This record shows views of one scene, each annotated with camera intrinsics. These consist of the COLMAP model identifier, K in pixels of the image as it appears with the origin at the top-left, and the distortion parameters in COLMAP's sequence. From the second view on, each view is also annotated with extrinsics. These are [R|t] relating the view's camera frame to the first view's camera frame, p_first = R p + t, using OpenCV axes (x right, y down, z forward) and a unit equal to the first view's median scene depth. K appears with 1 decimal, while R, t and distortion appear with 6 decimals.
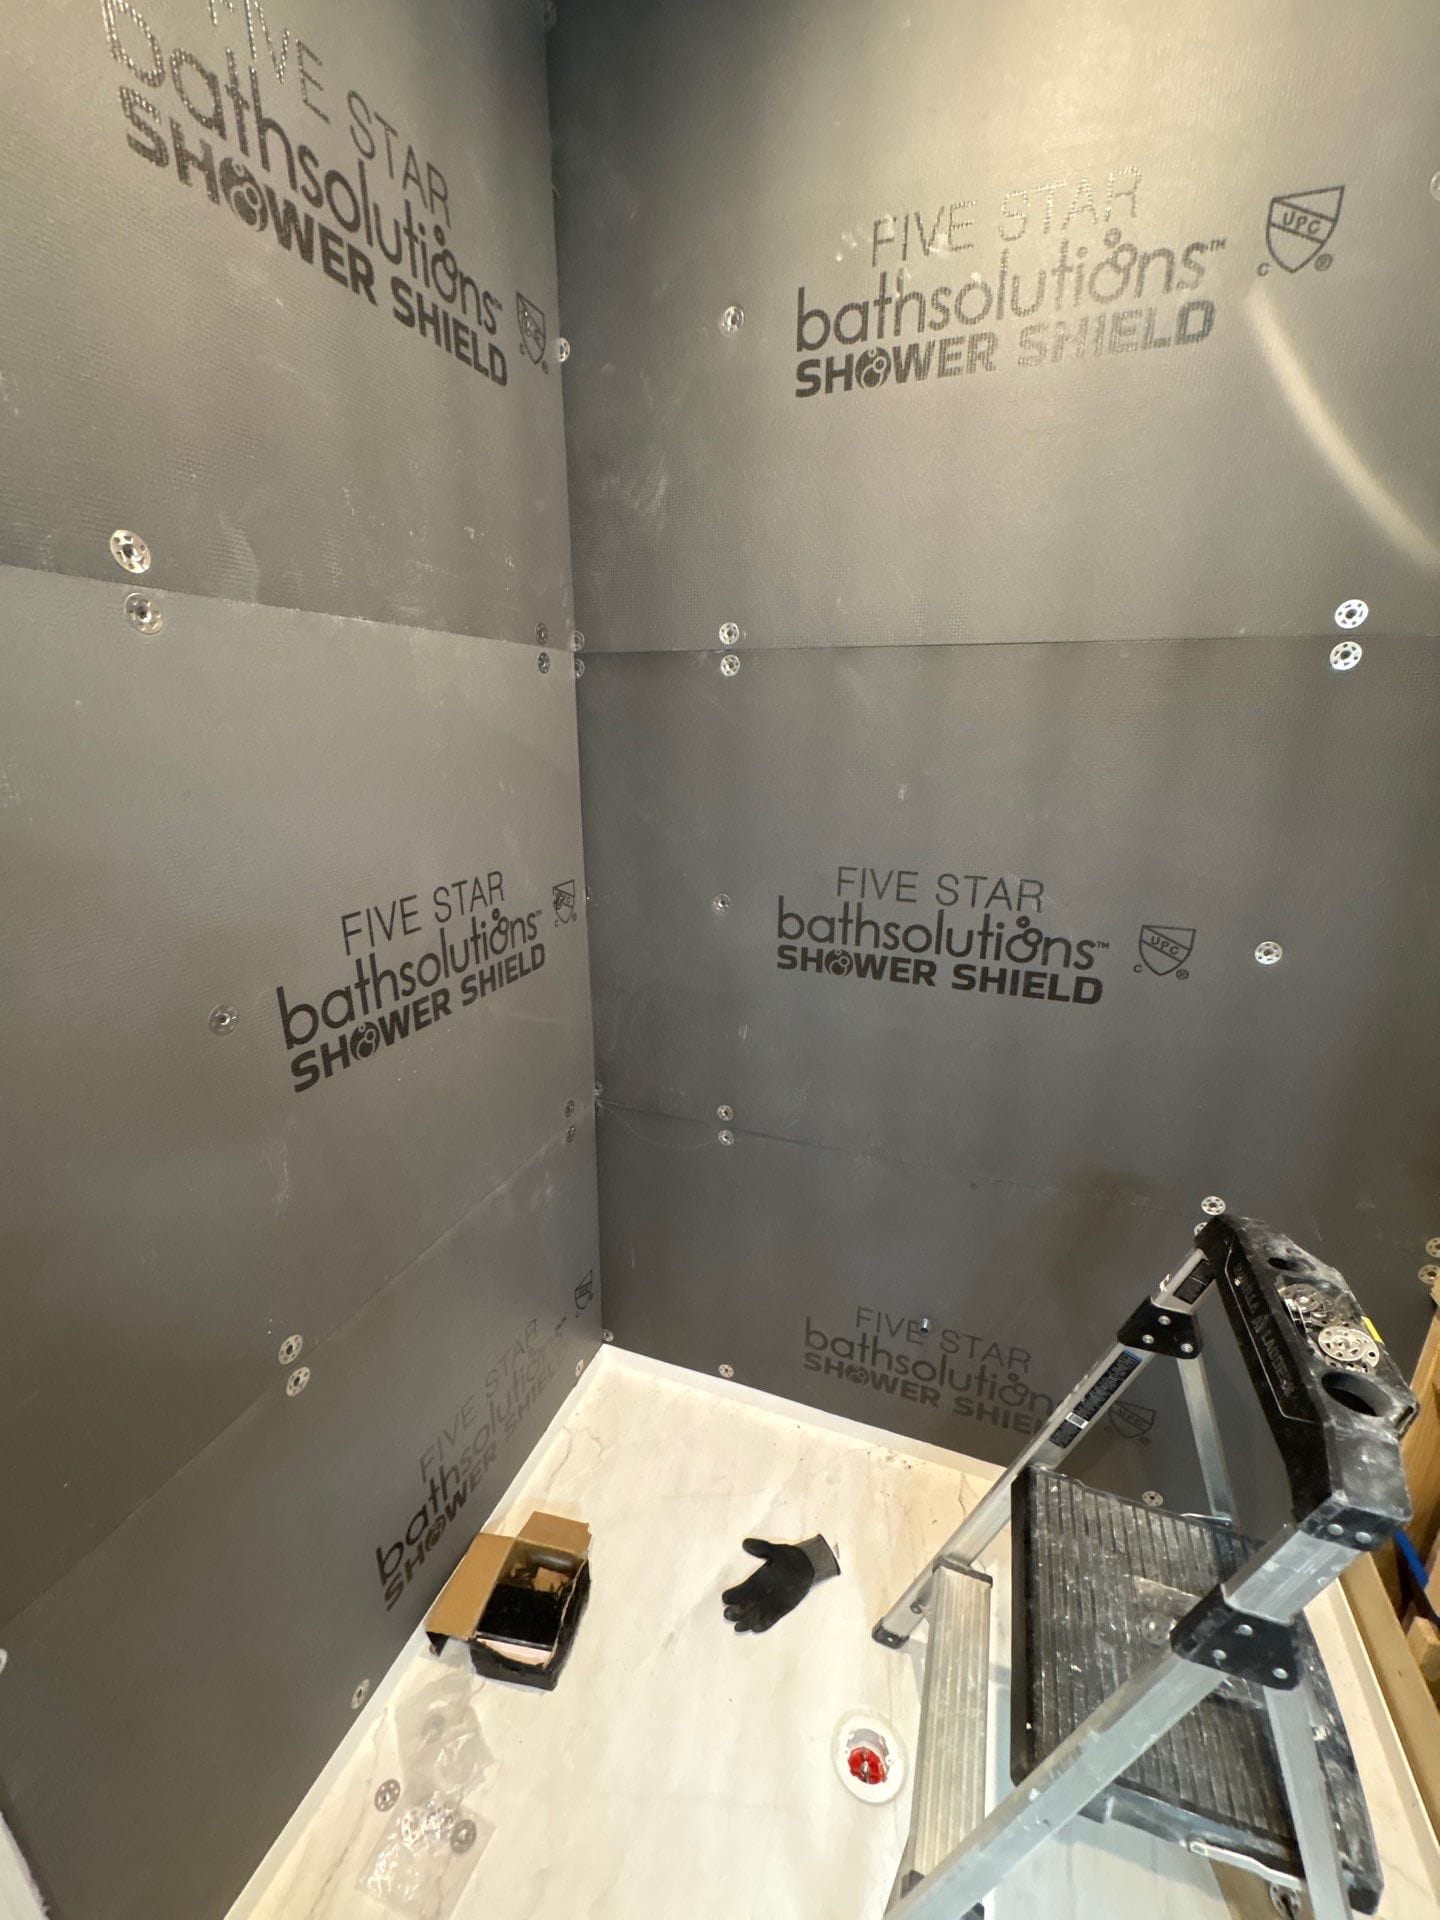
lens RADIAL K [[770.3, 0, 718.8], [0, 770.3, 960.6], [0, 0, 1]] dist [-0.000963, 0.000526]
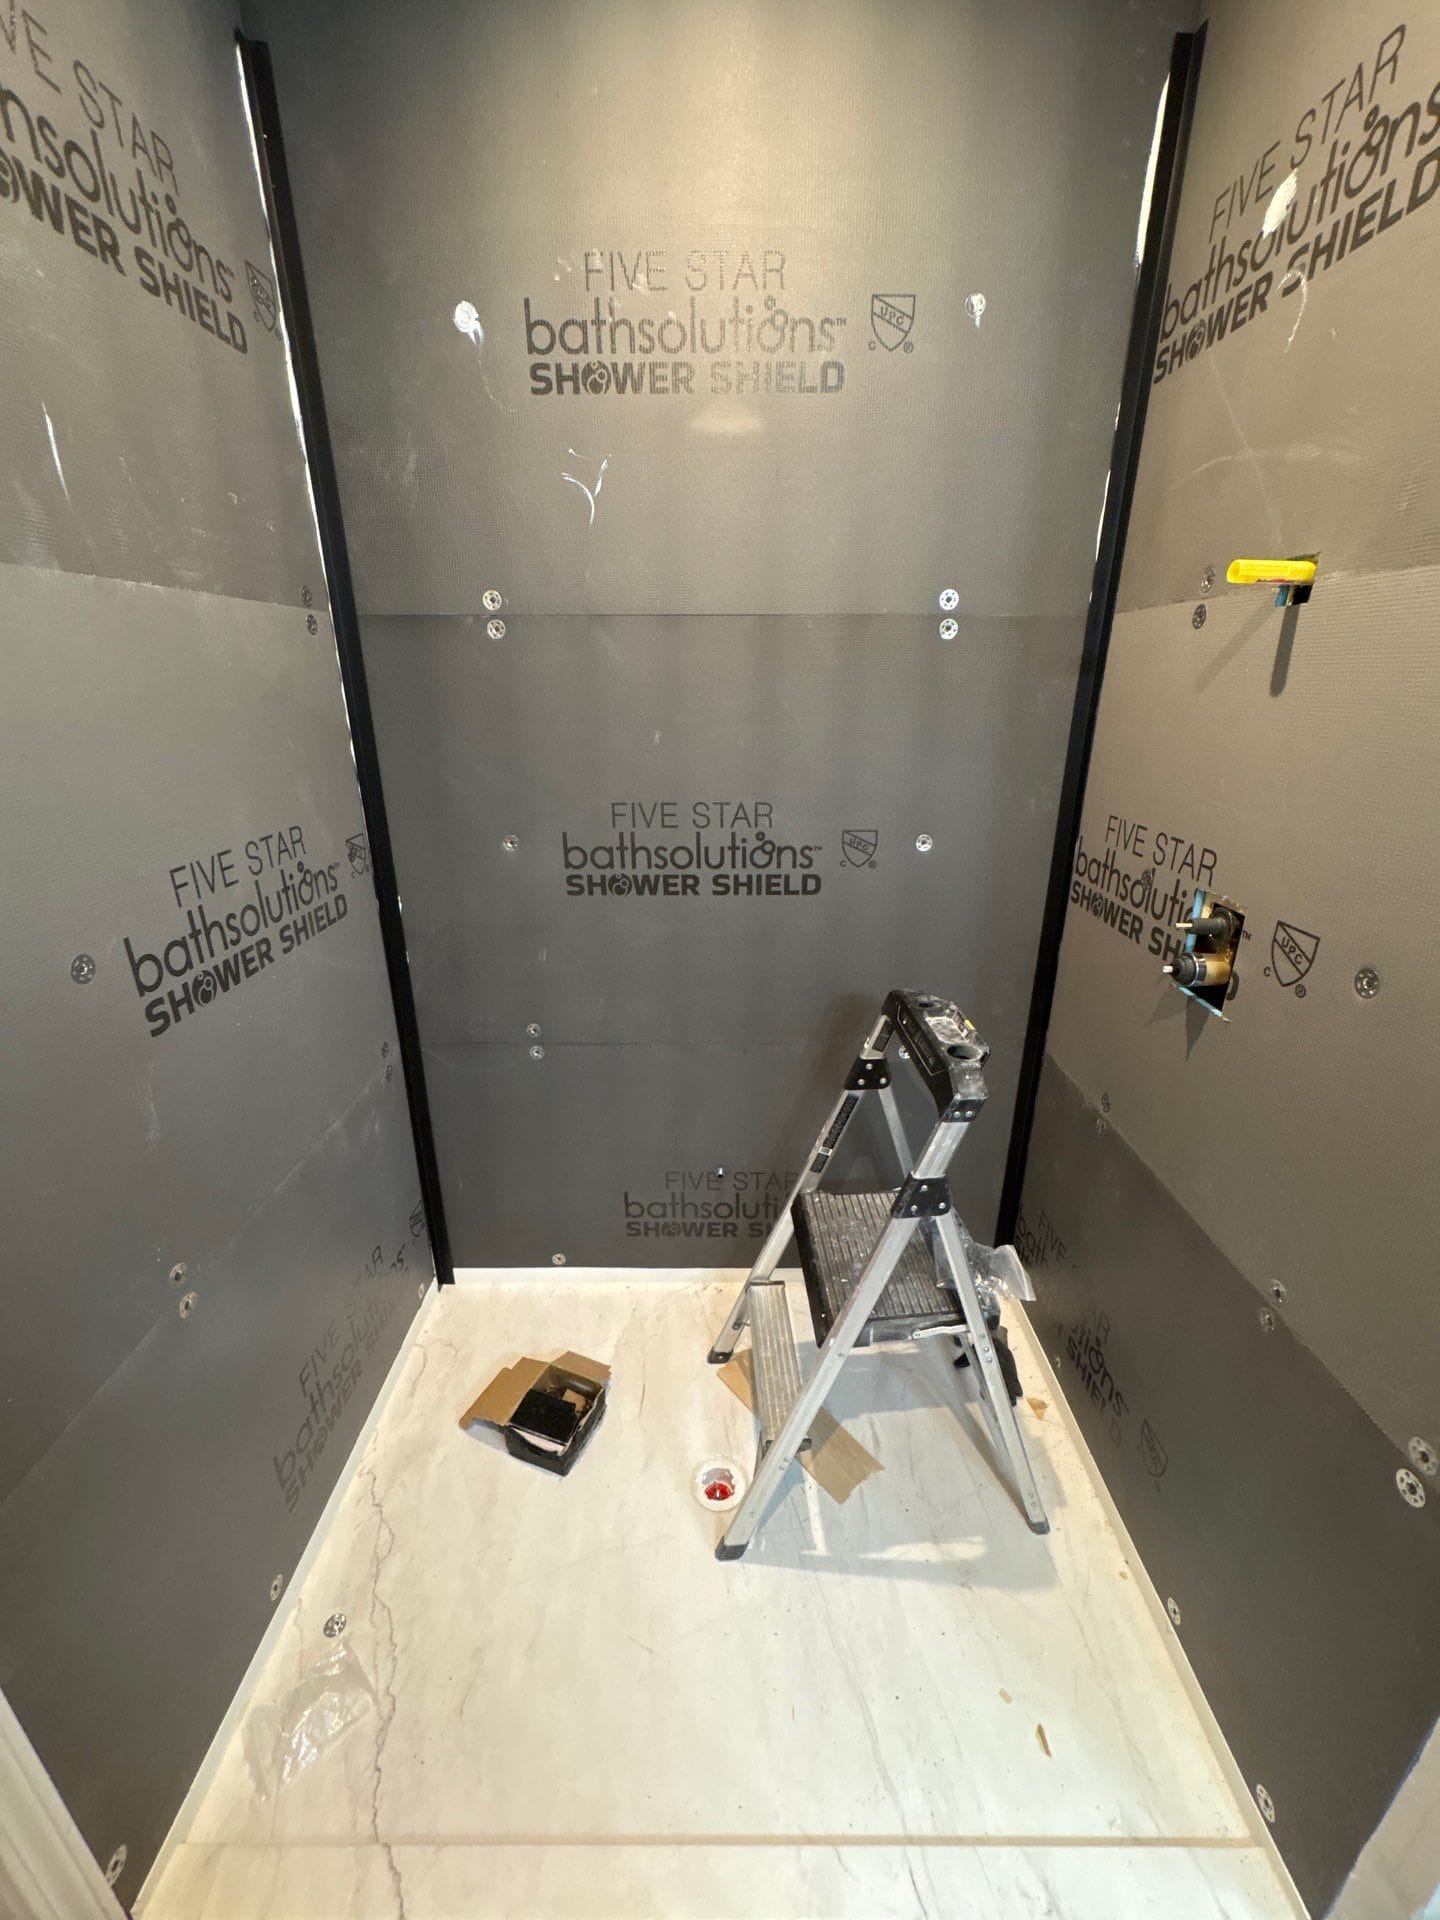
lens RADIAL K [[770.3, 0, 721.1], [0, 770.3, 962.8], [0, 0, 1]] dist [-0.000963, 0.000526]
pose [[0.939734, -0.127122, 0.317397, -0.113345], [0.109734, 0.991339, 0.072153, 0.066774], [-0.323820, -0.032975, 0.945544, -0.225328]]
